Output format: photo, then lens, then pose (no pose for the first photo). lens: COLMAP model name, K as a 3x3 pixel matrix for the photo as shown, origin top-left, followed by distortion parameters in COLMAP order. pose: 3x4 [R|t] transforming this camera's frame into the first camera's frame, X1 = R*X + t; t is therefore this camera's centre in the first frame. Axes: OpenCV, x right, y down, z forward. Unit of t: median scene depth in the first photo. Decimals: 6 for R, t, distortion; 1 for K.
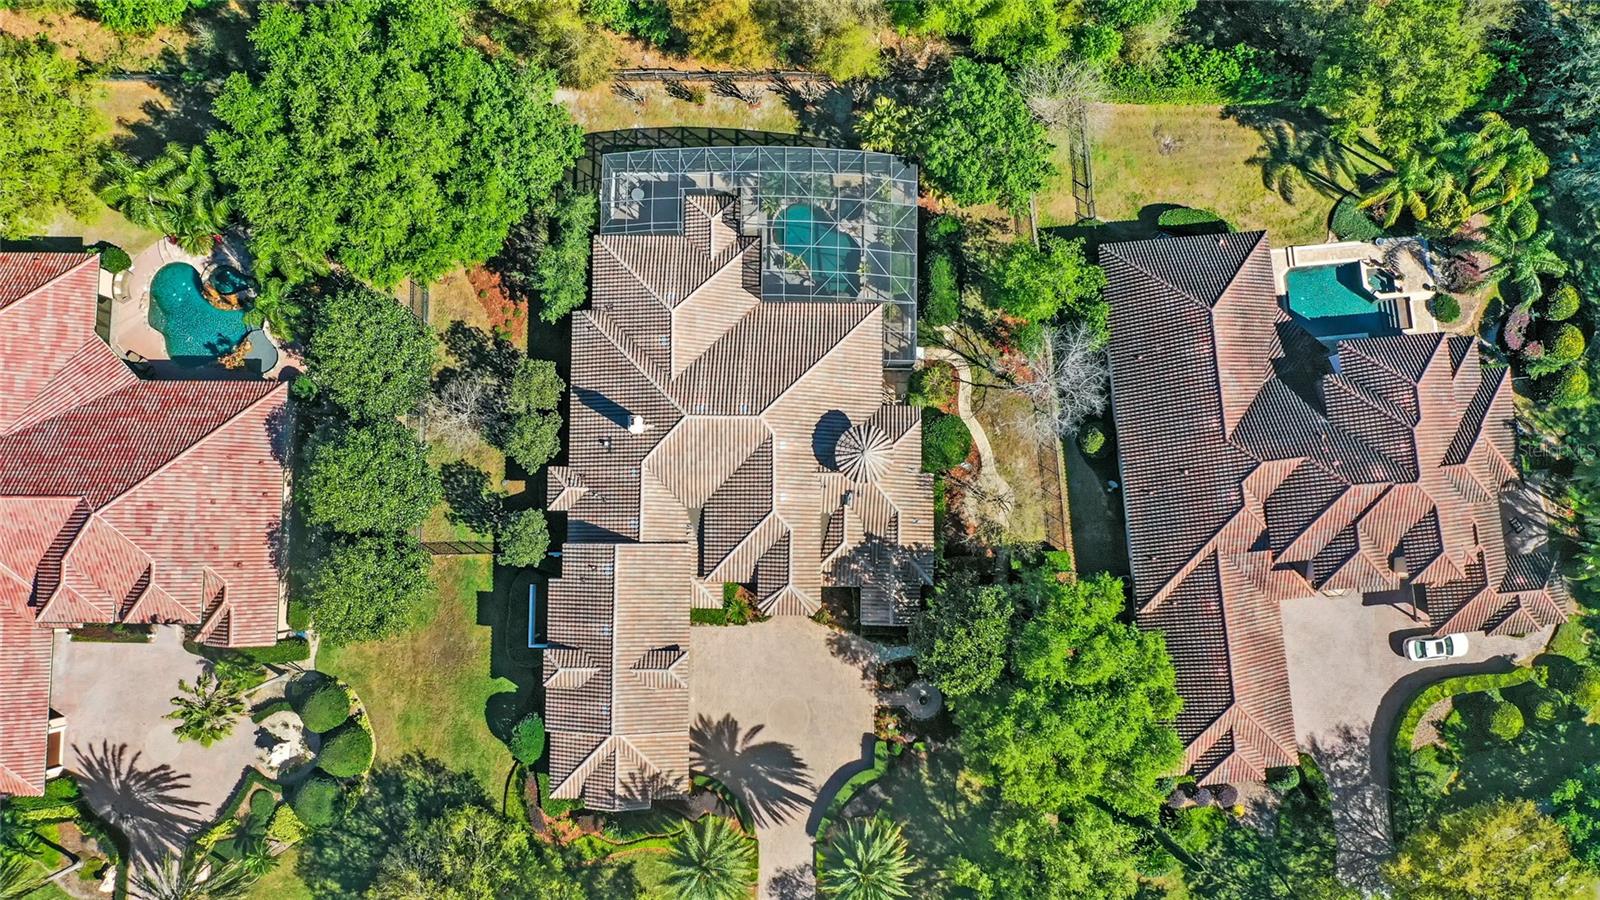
lens RADIAL K [[1250.0, 0, 796.5], [0, 1250.0, 449.4], [0, 0, 1]] dist [-0.021819, 0.004188]
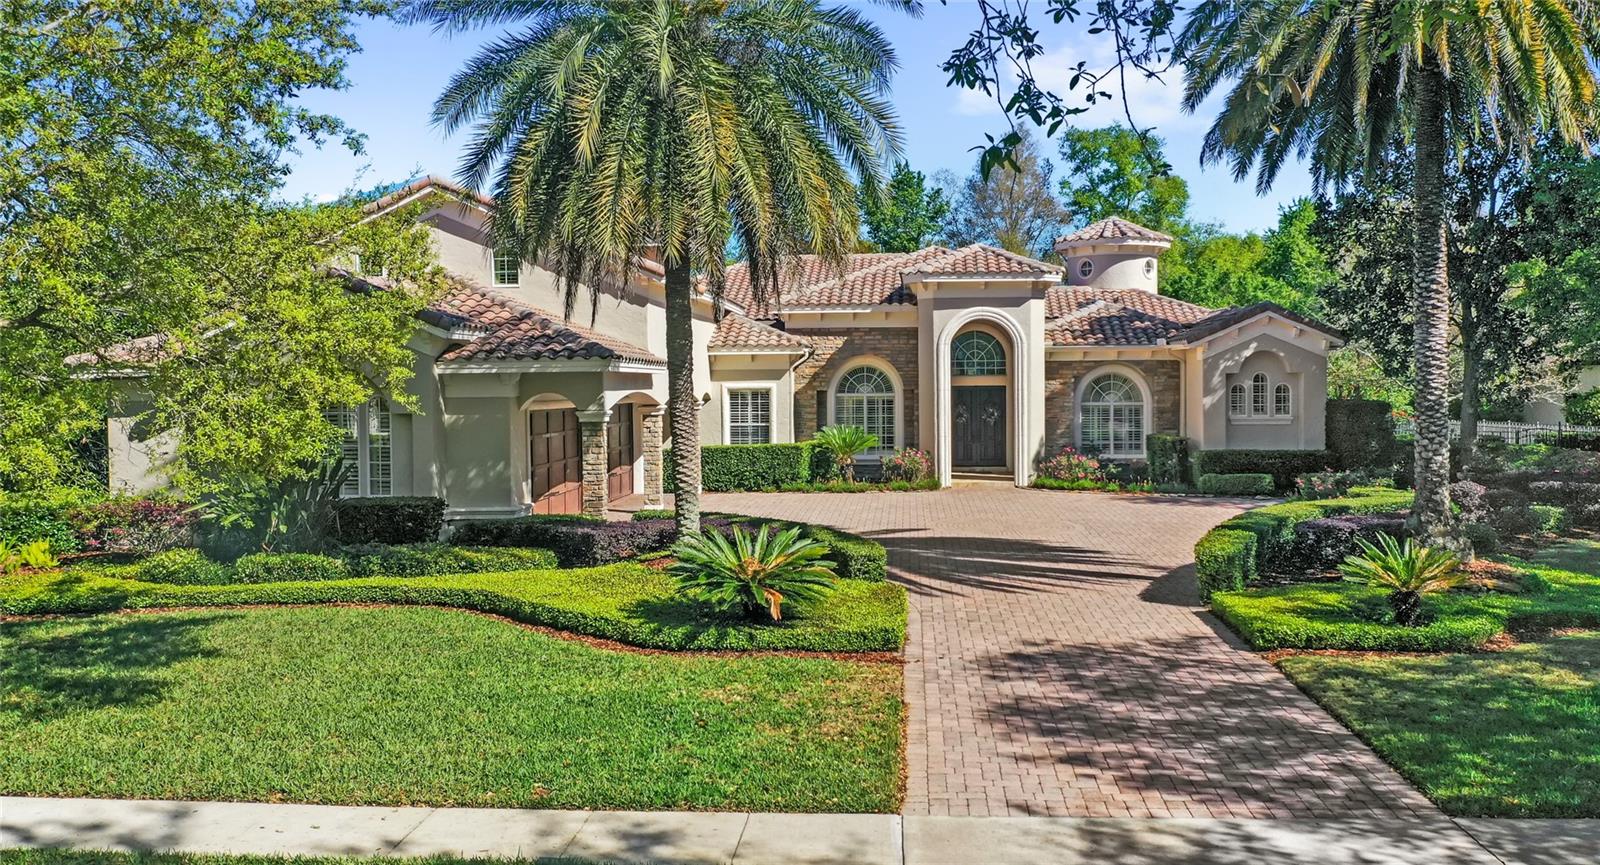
lens RADIAL K [[1332.8, 0, 800.0], [0, 1332.8, 432.5], [0, 0, 1]] dist [-0.002346, -0.001154]
pose [[0.997590, -0.021691, -0.065906, -0.034067], [-0.062695, 0.125100, -0.990161, 0.521407], [0.029722, 0.991907, 0.123439, 0.954262]]
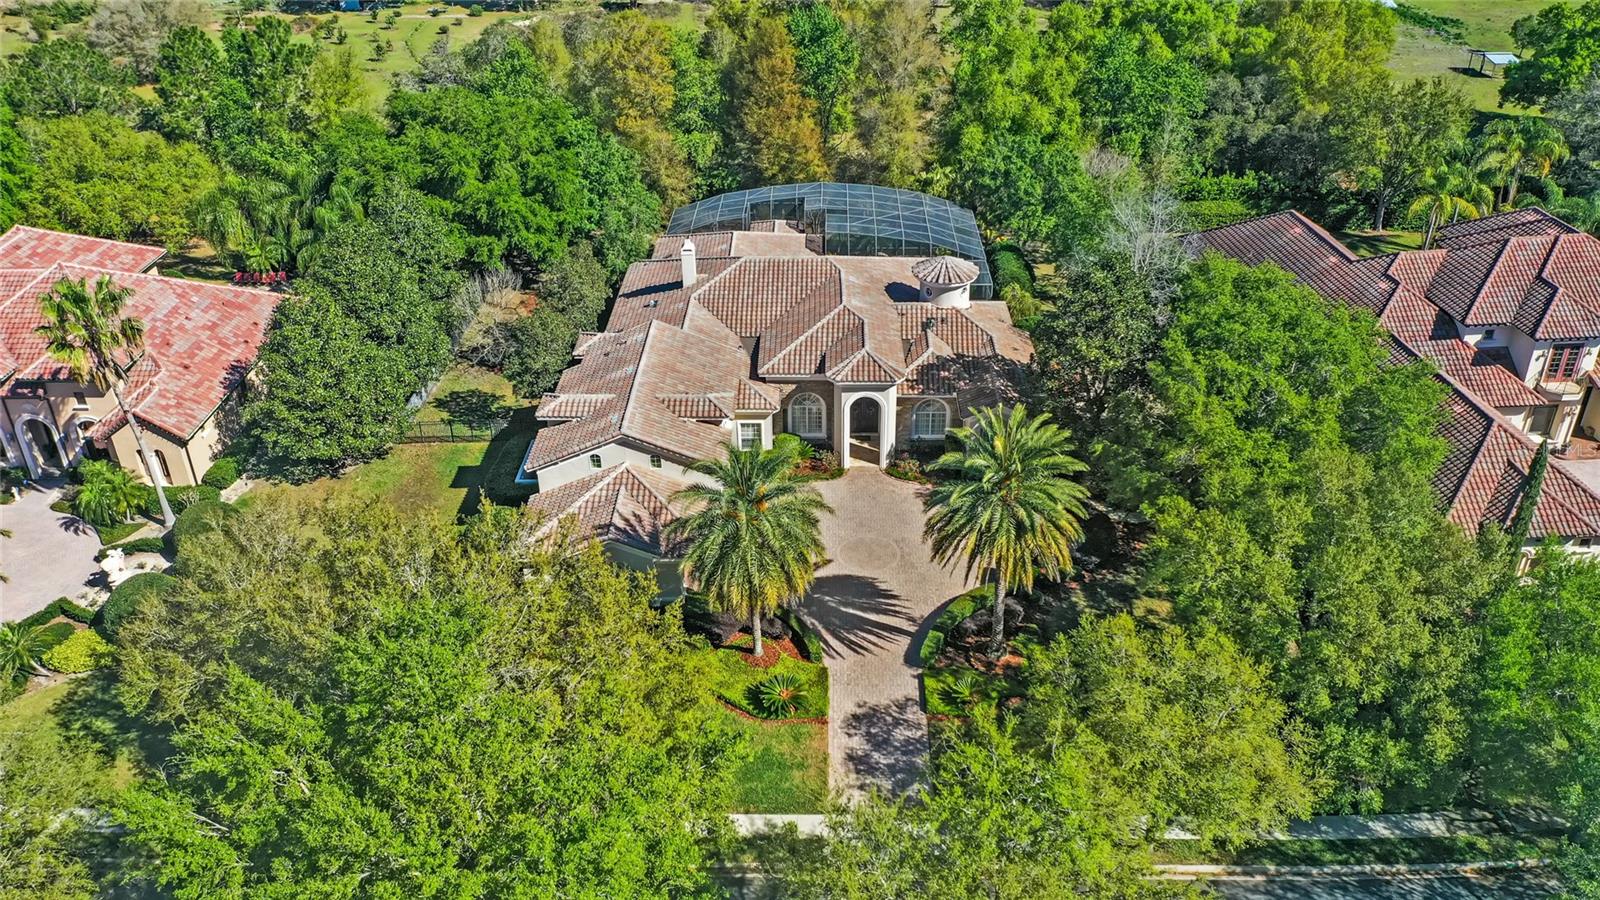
lens RADIAL K [[1250.0, 0, 796.5], [0, 1250.0, 449.4], [0, 0, 1]] dist [-0.021819, 0.004188]
pose [[0.999786, -0.008288, -0.018932, -0.033135], [-0.010786, 0.572159, -0.820072, 0.758455], [0.017628, 0.820101, 0.571947, 0.566549]]
